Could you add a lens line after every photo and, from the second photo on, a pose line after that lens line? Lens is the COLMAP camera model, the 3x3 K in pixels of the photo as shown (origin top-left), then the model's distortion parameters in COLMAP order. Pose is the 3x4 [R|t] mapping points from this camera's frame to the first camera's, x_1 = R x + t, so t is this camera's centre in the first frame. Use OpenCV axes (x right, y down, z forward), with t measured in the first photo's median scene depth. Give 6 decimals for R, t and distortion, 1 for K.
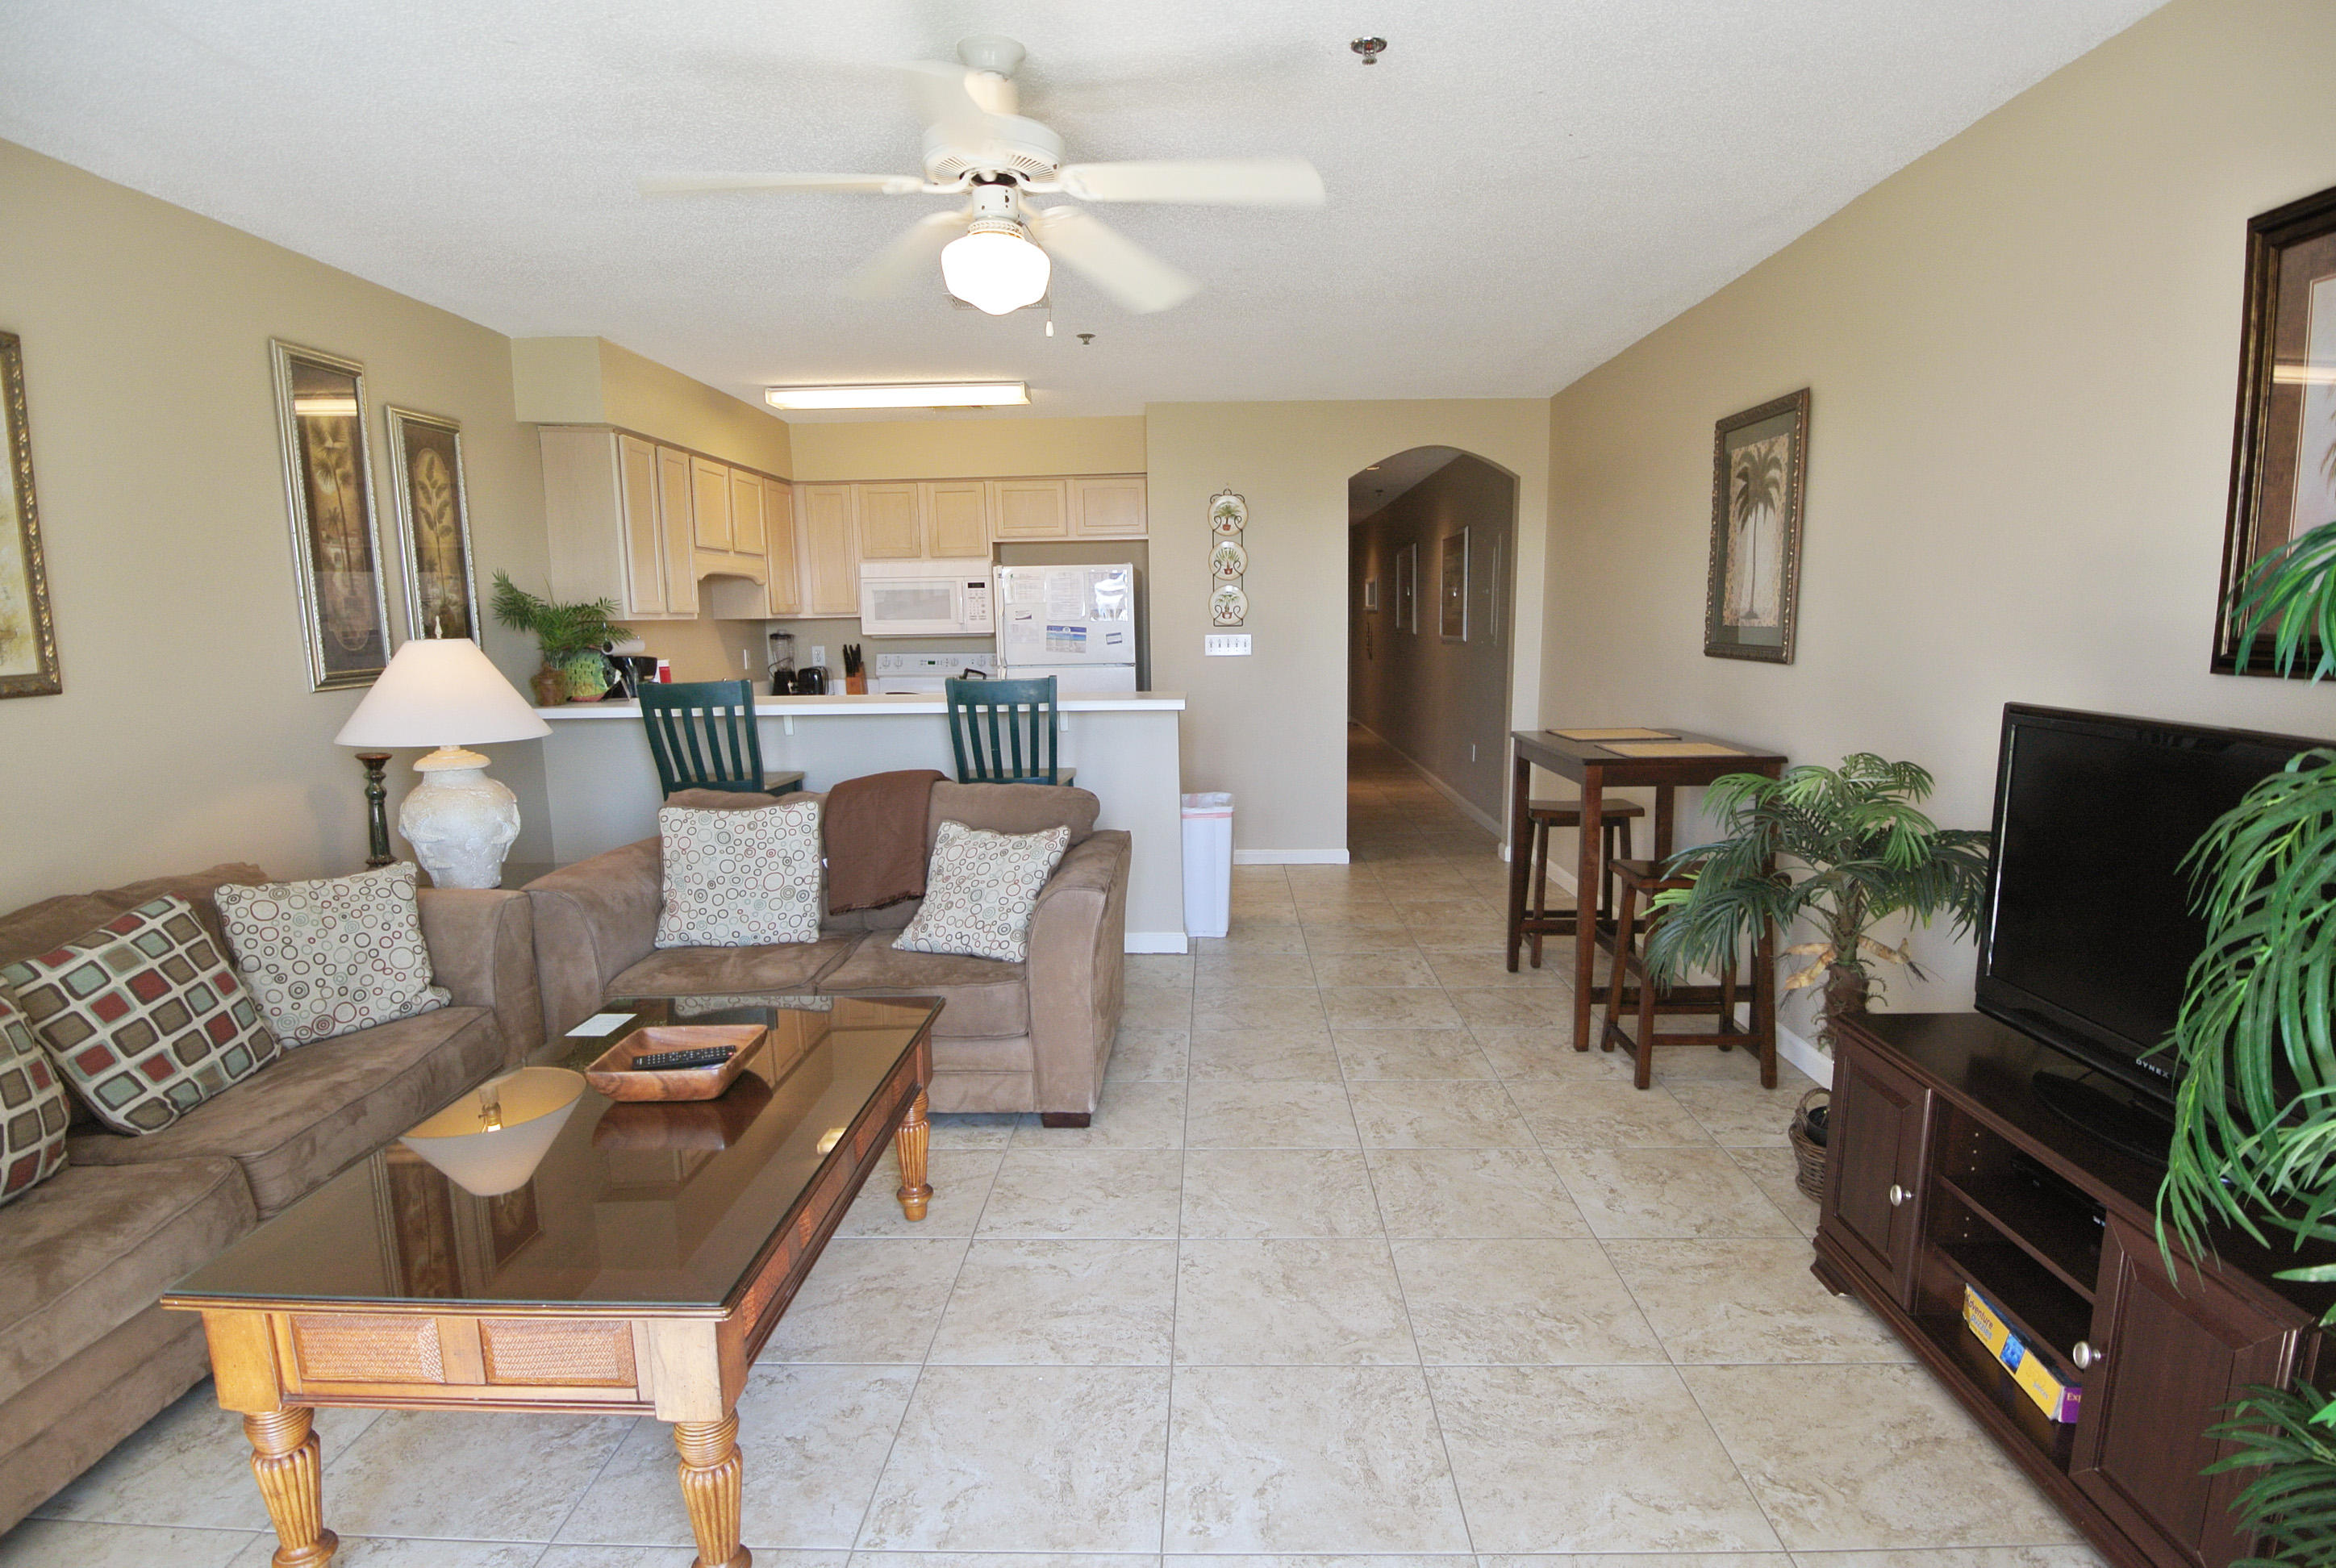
lens RADIAL K [[1209.8, 0, 1191.7], [0, 1209.8, 817.3], [0, 0, 1]] dist [-0.003242, -0.026443]
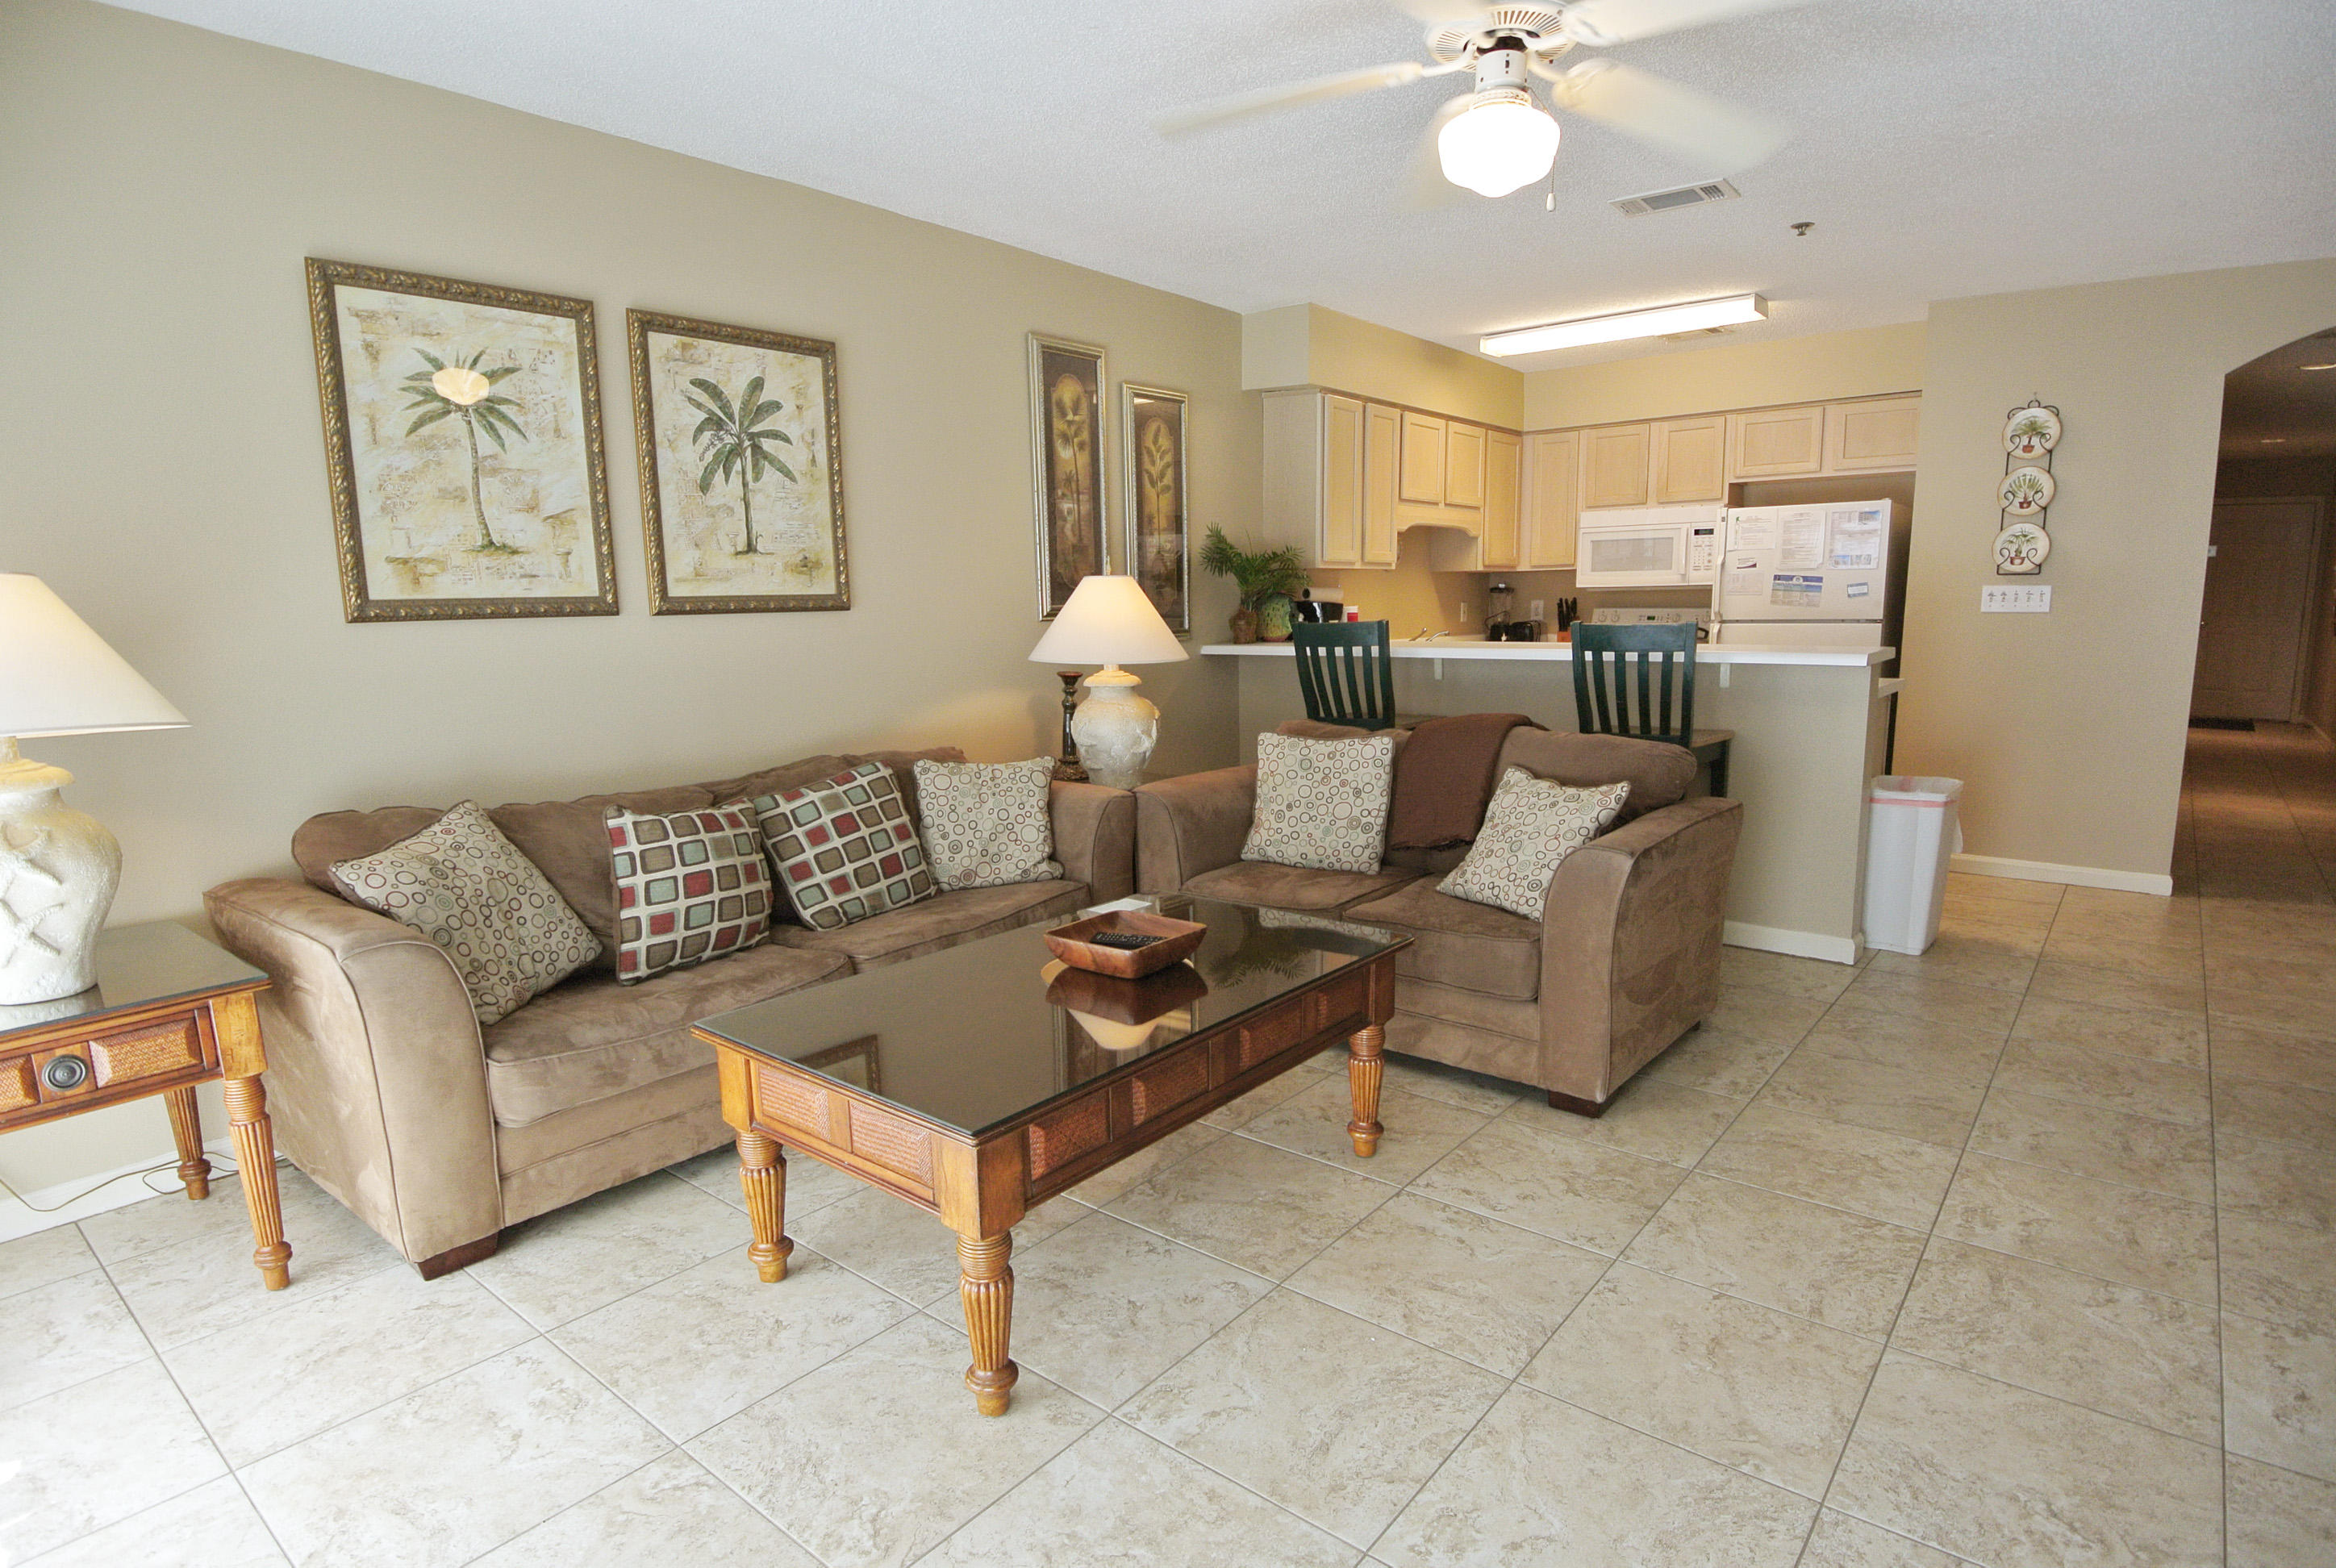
lens RADIAL K [[1215.0, 0, 1200.9], [0, 1215.0, 818.2], [0, 0, 1]] dist [0.005573, -0.036344]
pose [[0.792443, 0.109736, -0.599993, 0.186946], [-0.096006, 0.993862, 0.054972, 0.014524], [0.602343, 0.014041, 0.798114, 0.101733]]
